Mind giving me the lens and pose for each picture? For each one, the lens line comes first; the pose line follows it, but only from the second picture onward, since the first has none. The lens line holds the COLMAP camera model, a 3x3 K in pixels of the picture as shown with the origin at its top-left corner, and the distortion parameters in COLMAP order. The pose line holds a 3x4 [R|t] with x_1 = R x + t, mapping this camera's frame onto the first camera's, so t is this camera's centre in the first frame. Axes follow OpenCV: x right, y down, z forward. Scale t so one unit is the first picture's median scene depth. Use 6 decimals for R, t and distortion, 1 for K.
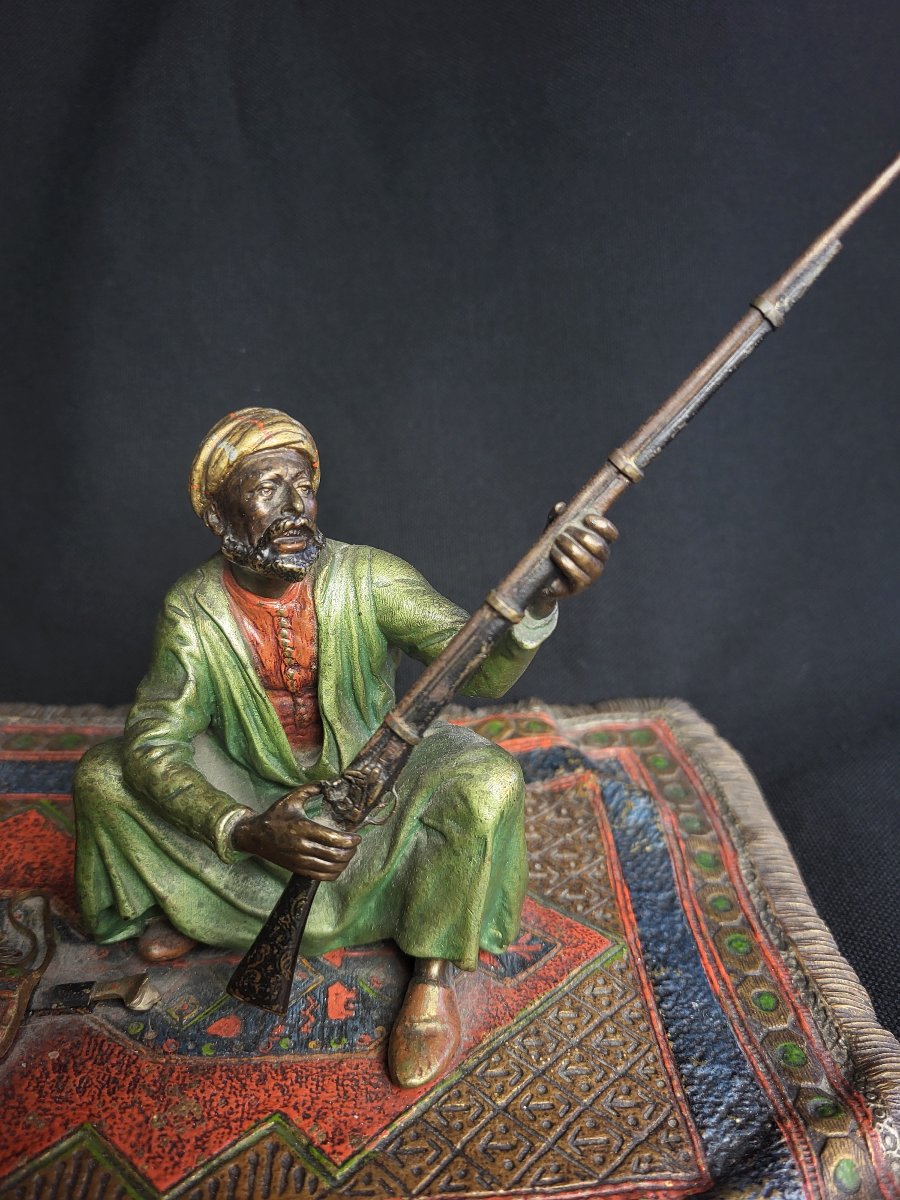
lens RADIAL K [[980.9, 0, 450.0], [0, 980.9, 600.0], [0, 0, 1]] dist [-0.007778, -0.001002]
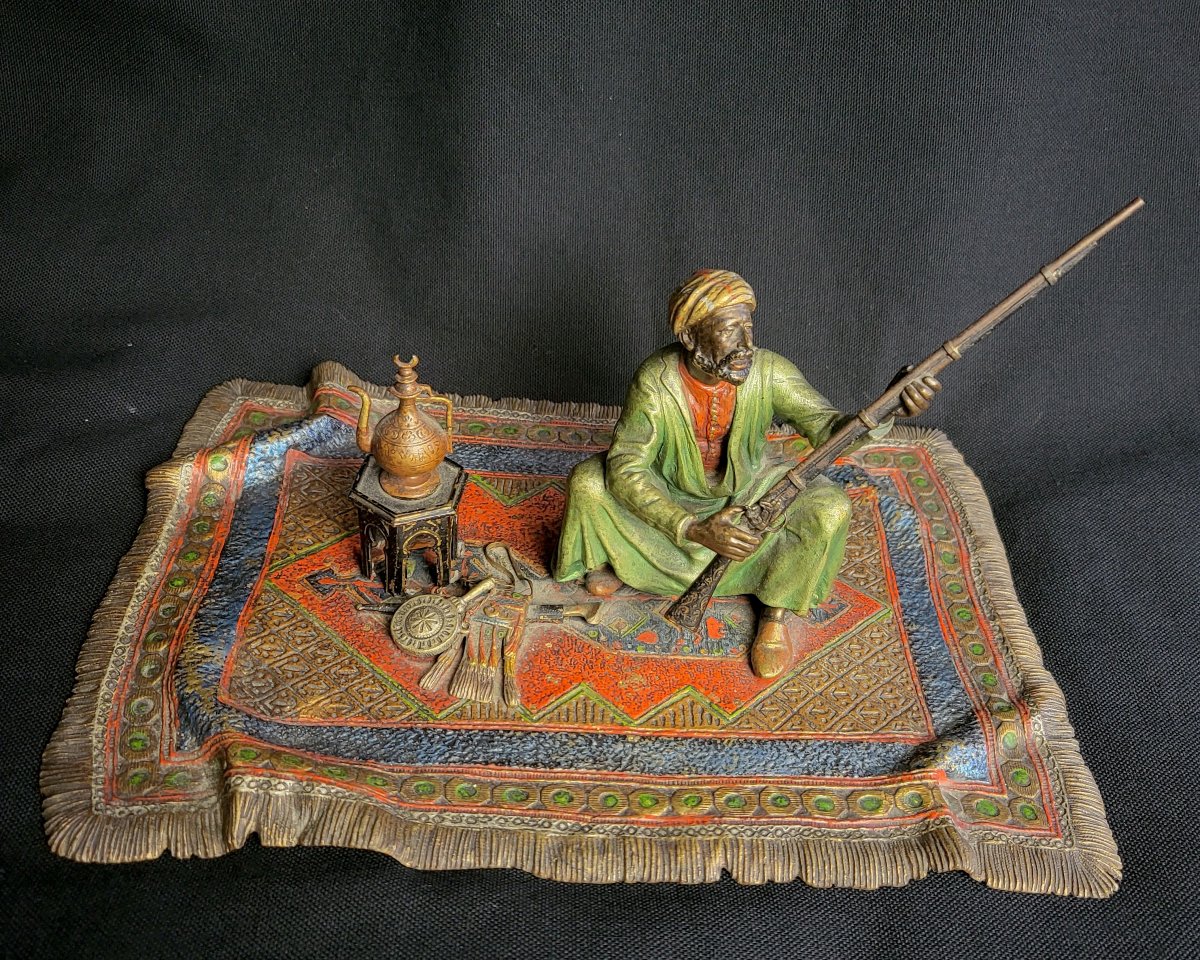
lens RADIAL K [[1386.1, 0, 627.6], [0, 1386.1, 483.6], [0, 0, 1]] dist [0.075822, 0.002480]
pose [[0.994418, 0.082695, 0.065527, -0.442085], [-0.096981, 0.961002, 0.258978, -0.409269], [-0.041555, -0.263887, 0.963658, -1.168329]]
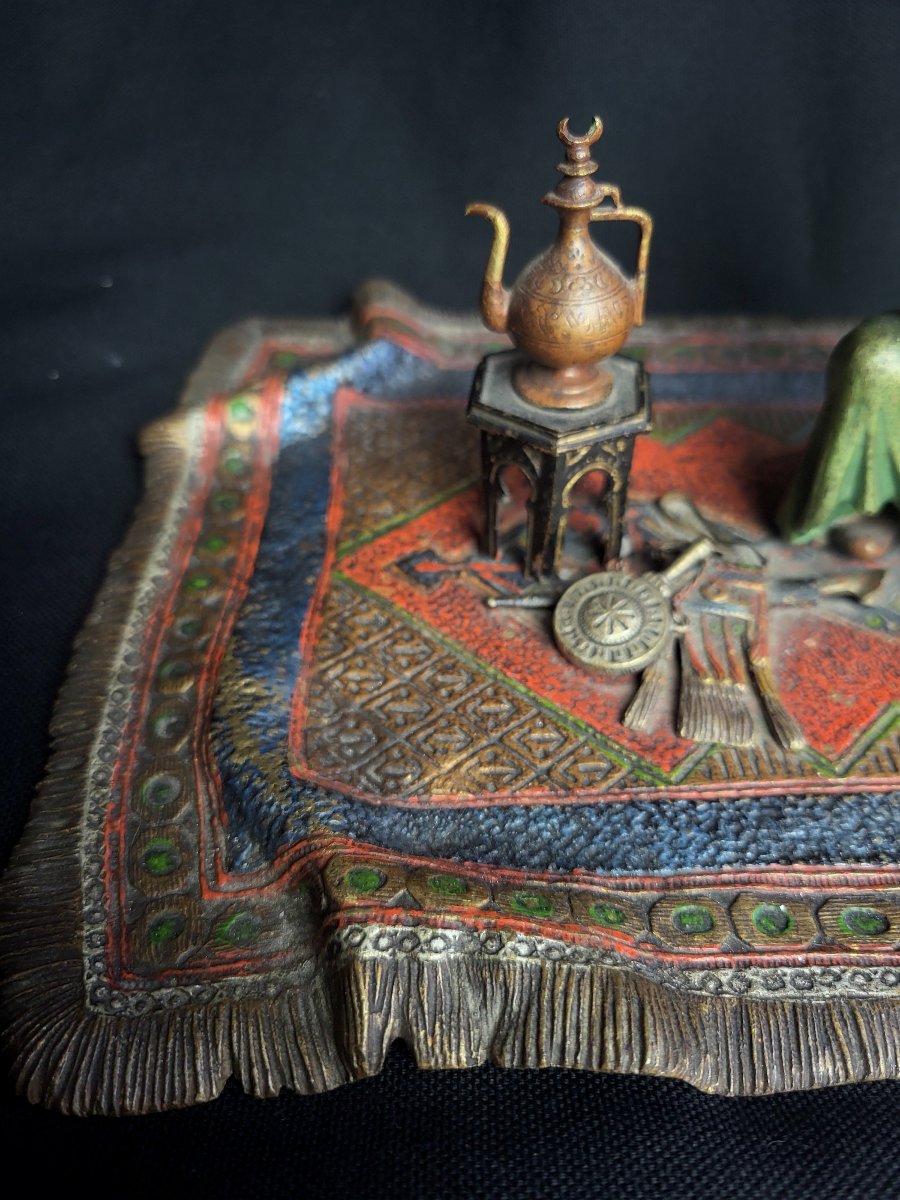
lens RADIAL K [[980.9, 0, 450.0], [0, 980.9, 600.0], [0, 0, 1]] dist [-0.007778, -0.001002]
pose [[0.999730, 0.009502, 0.021208, -0.780029], [-0.015597, 0.950874, 0.309186, 0.119554], [-0.017229, -0.309433, 0.950765, 0.074202]]
